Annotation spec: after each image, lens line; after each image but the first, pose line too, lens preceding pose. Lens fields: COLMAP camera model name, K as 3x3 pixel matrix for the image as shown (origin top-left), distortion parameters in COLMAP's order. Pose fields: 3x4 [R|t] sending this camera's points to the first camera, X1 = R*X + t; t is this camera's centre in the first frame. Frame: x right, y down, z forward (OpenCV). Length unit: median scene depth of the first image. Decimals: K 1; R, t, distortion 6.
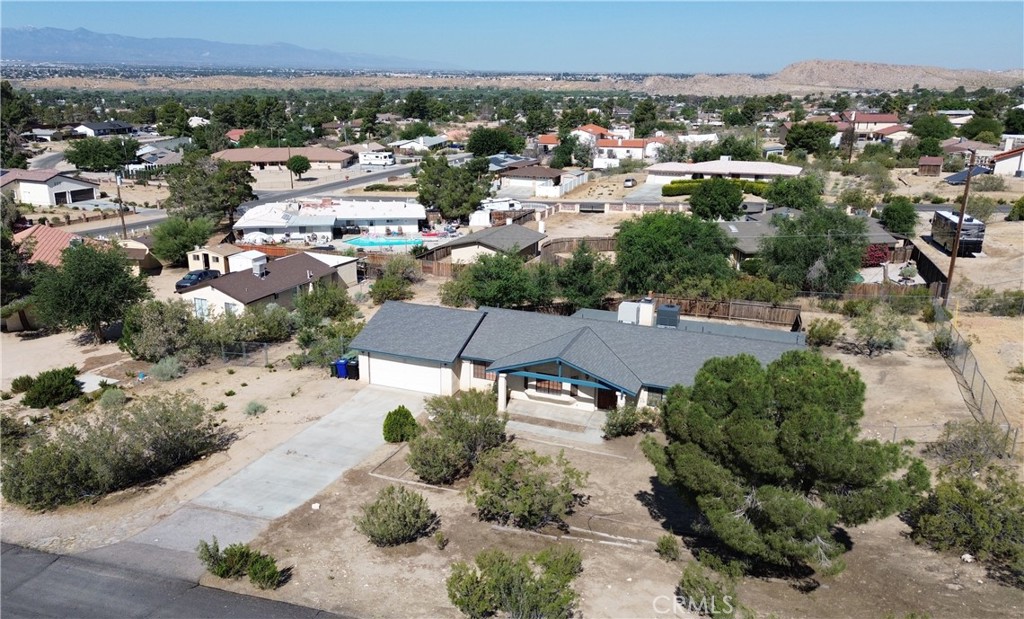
lens RADIAL K [[794.0, 0, 486.0], [0, 794.0, 309.0], [0, 0, 1]] dist [0.085309, -0.099398]
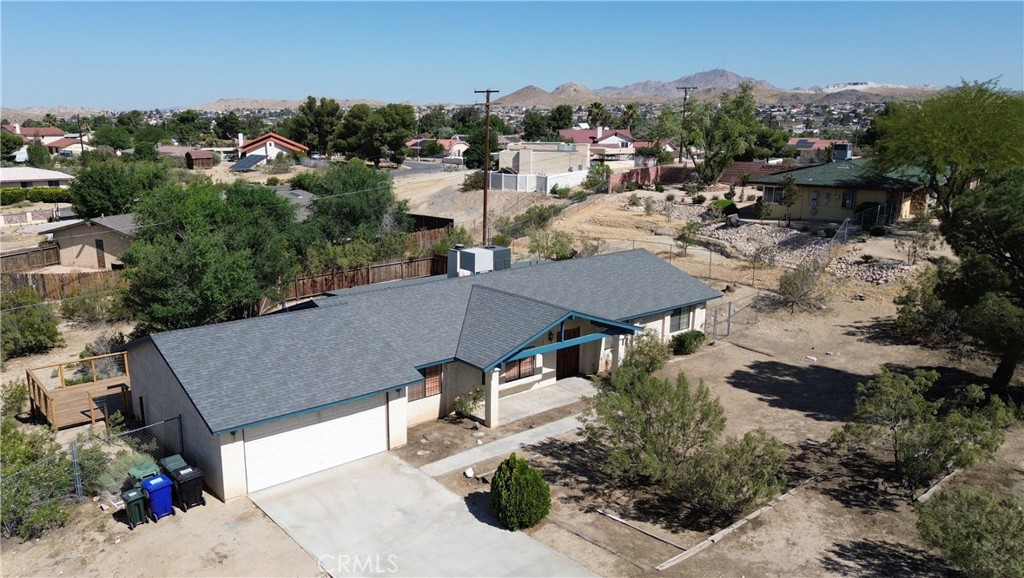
lens RADIAL K [[776.8, 0, 487.2], [0, 776.8, 307.2], [0, 0, 1]] dist [0.065466, -0.056413]
pose [[0.471900, -0.213002, 0.855535, -0.197948], [0.248990, 0.963074, 0.102437, -0.011484], [-0.845763, 0.164680, 0.507510, 0.270816]]
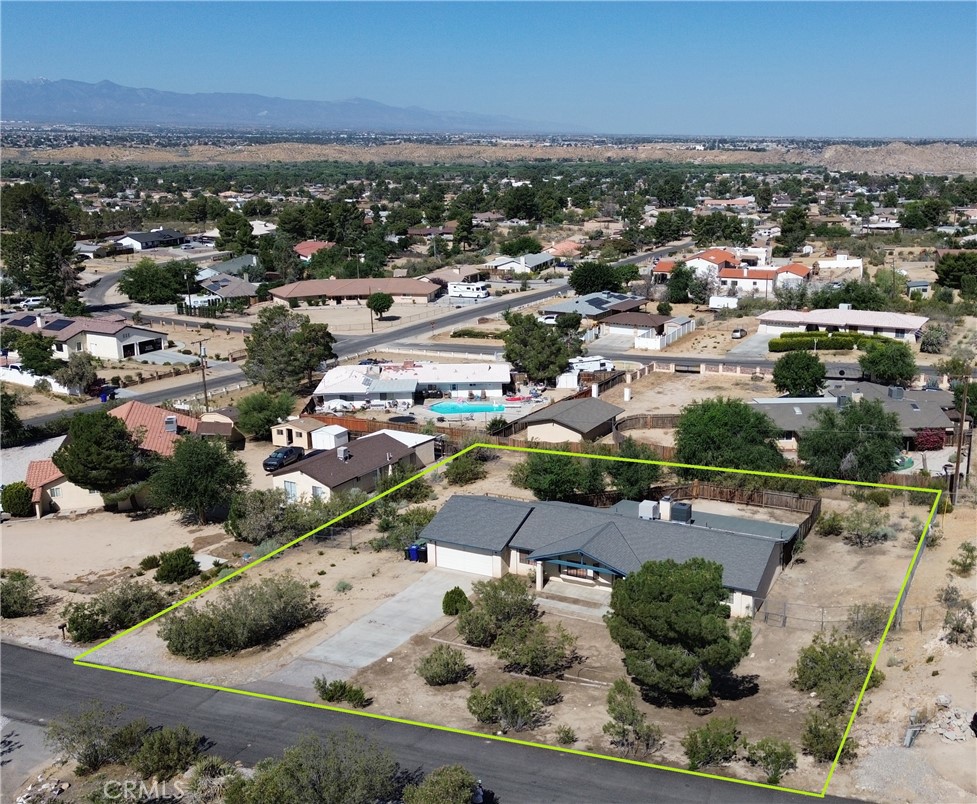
lens RADIAL K [[1046.2, 0, 604.7], [0, 1046.2, 402.9], [0, 0, 1]] dist [0.095875, -0.146511]
pose [[0.999834, 0.009183, -0.015759, 0.059194], [-0.009724, 0.999354, -0.034594, -0.045117], [0.015431, 0.034741, 0.999277, -0.268667]]
